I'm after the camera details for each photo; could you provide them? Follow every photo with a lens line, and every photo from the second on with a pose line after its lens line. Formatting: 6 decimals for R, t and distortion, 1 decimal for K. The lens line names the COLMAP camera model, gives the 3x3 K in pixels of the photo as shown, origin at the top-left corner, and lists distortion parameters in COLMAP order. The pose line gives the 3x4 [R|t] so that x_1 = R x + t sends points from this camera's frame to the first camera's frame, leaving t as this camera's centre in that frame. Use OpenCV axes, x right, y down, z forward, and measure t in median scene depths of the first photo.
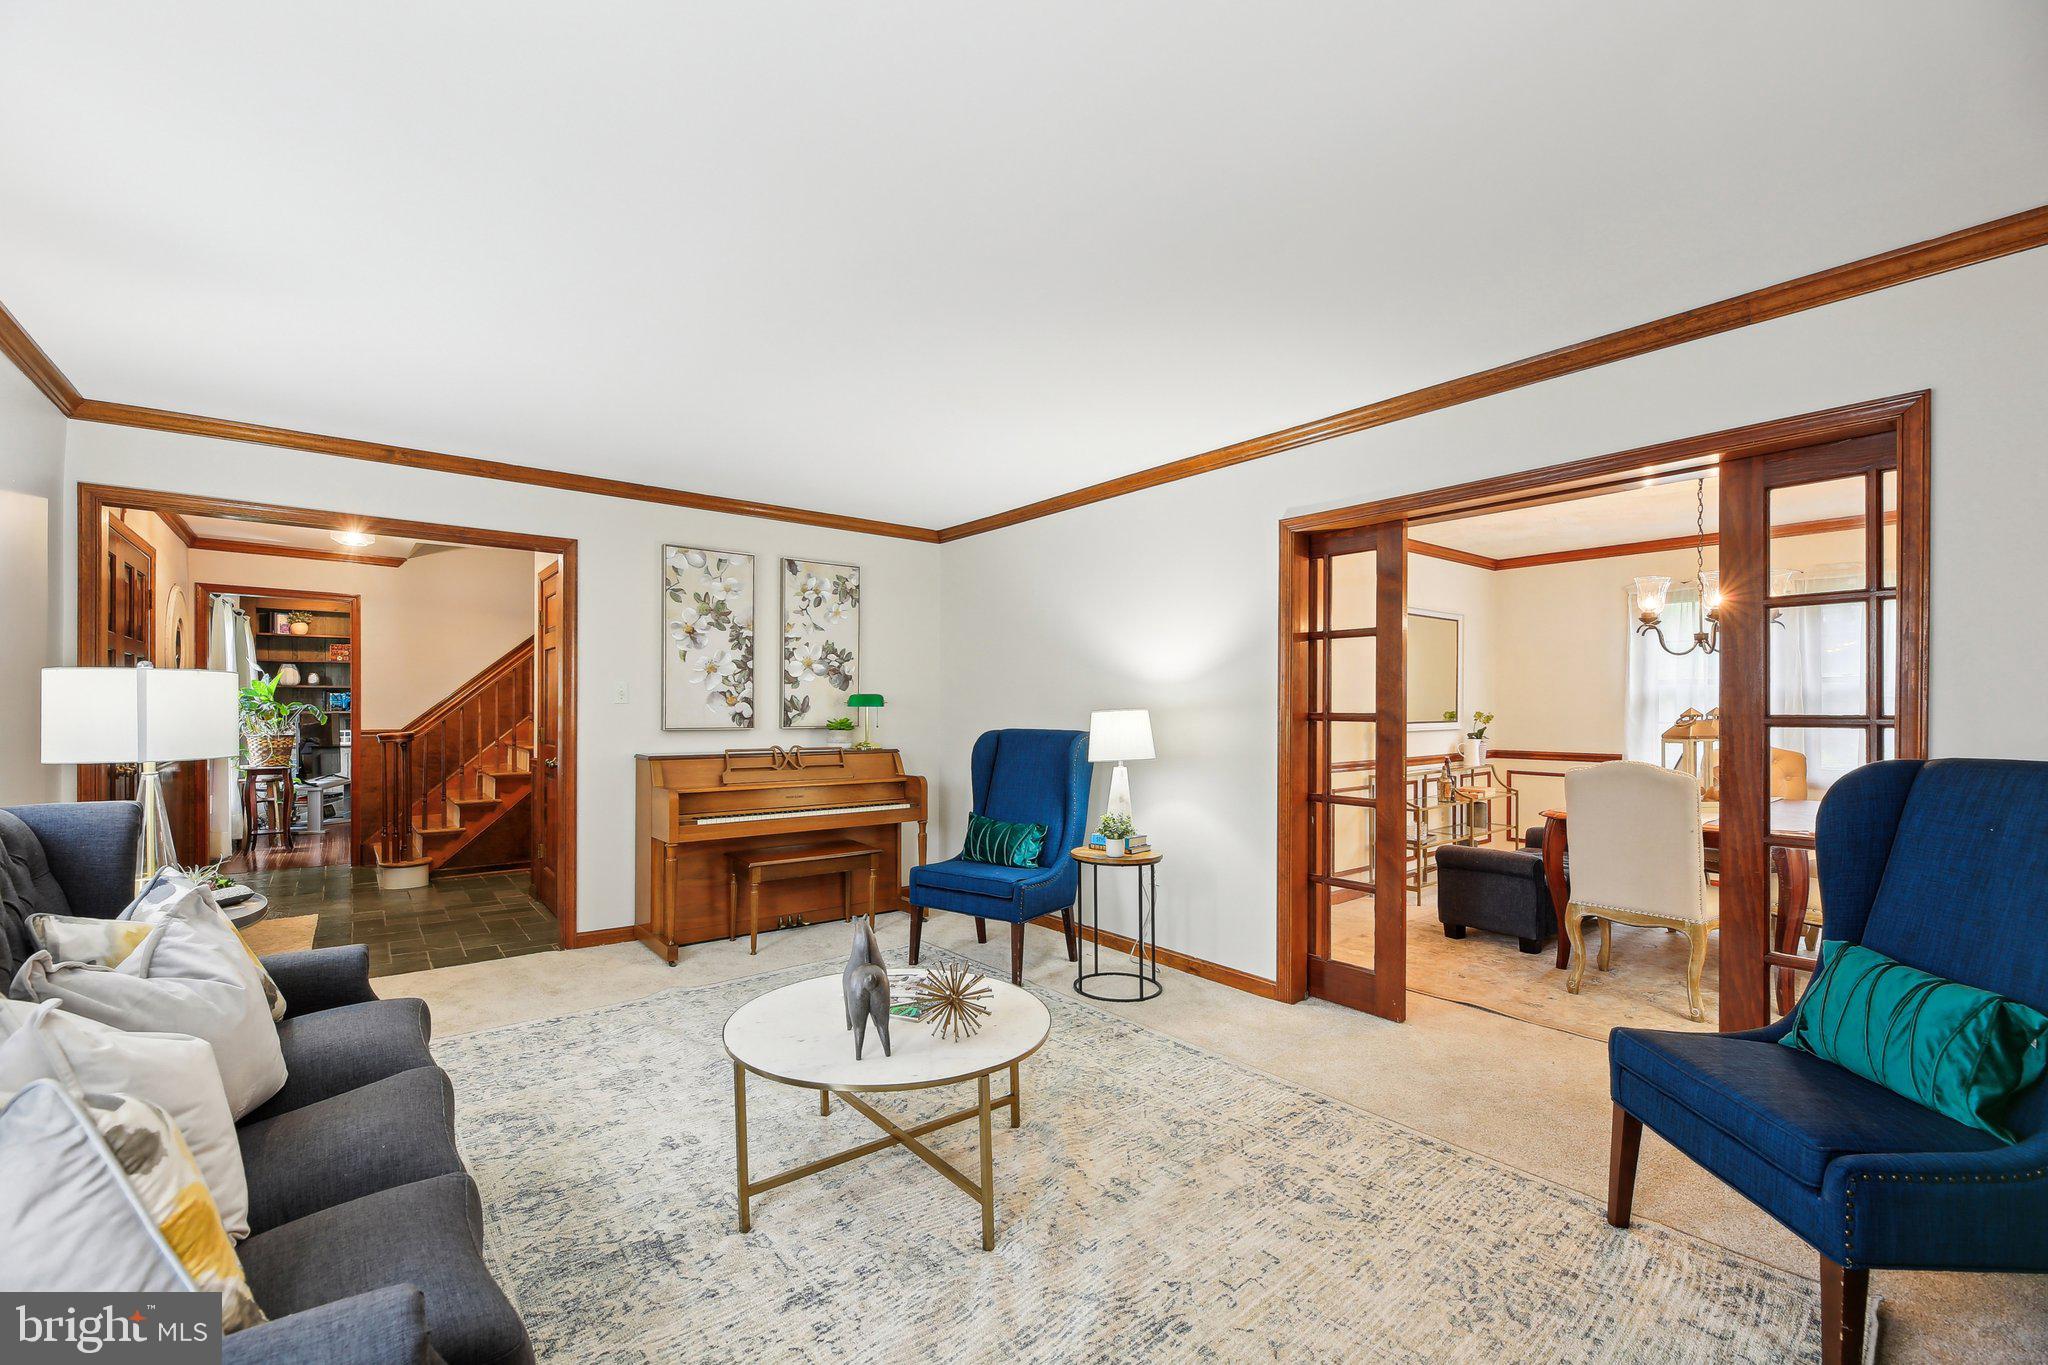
lens RADIAL K [[857.0, 0, 1007.4], [0, 857.0, 694.6], [0, 0, 1]] dist [0.001311, -0.004360]
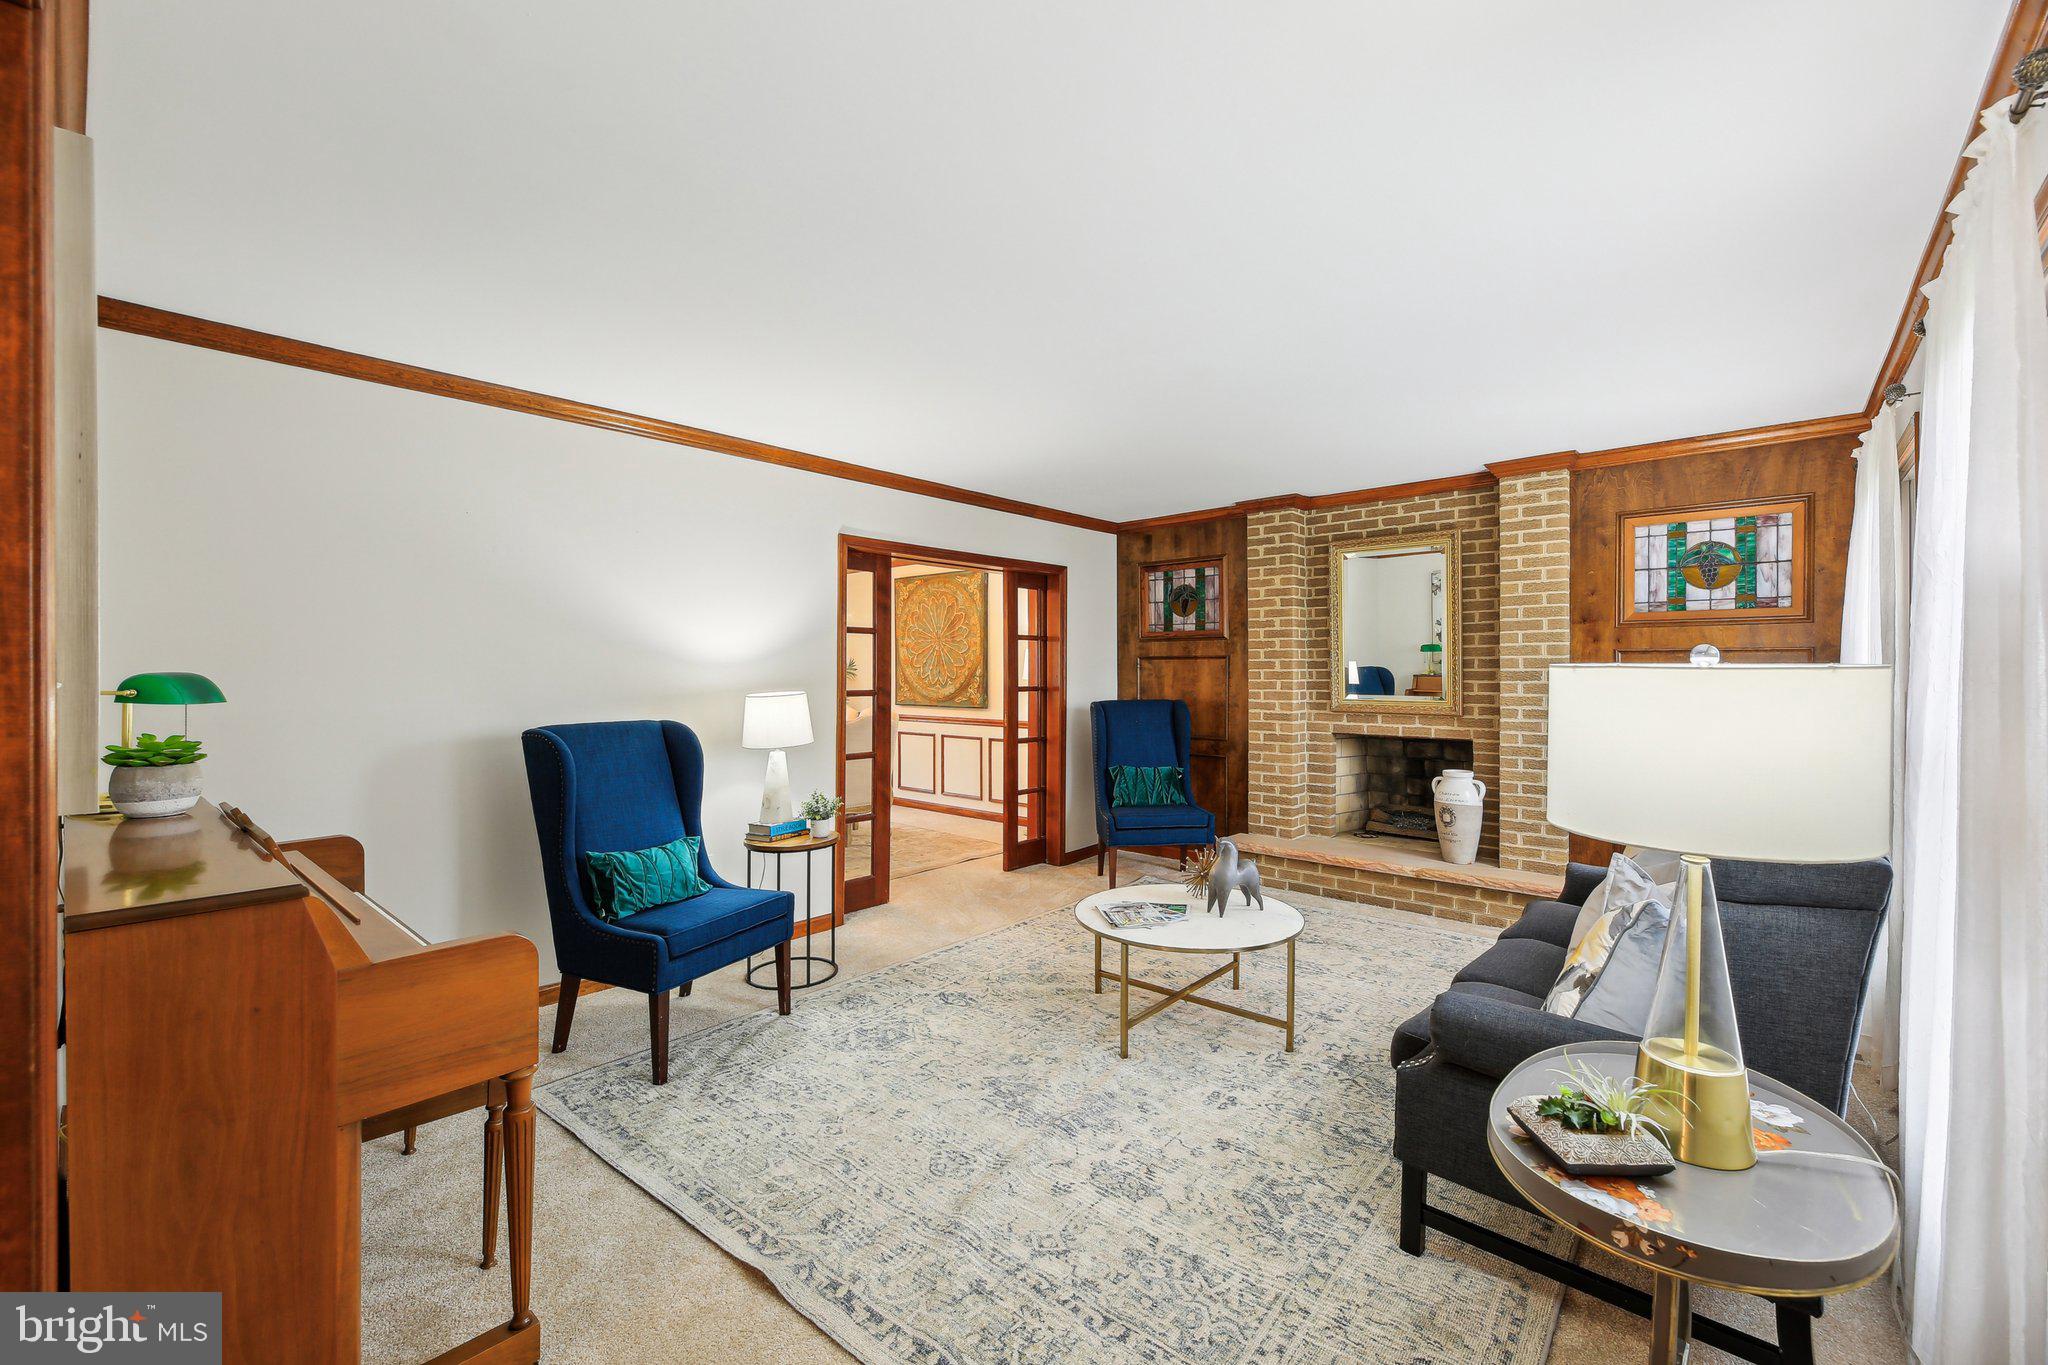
lens RADIAL K [[857.0, 0, 1025.4], [0, 857.0, 674.6], [0, 0, 1]] dist [0.001311, -0.004360]
pose [[-0.188855, -0.004770, 0.981993, -1.091556], [-0.011137, 0.999934, 0.002715, -0.010725], [-0.981942, -0.010424, -0.188896, 1.138885]]
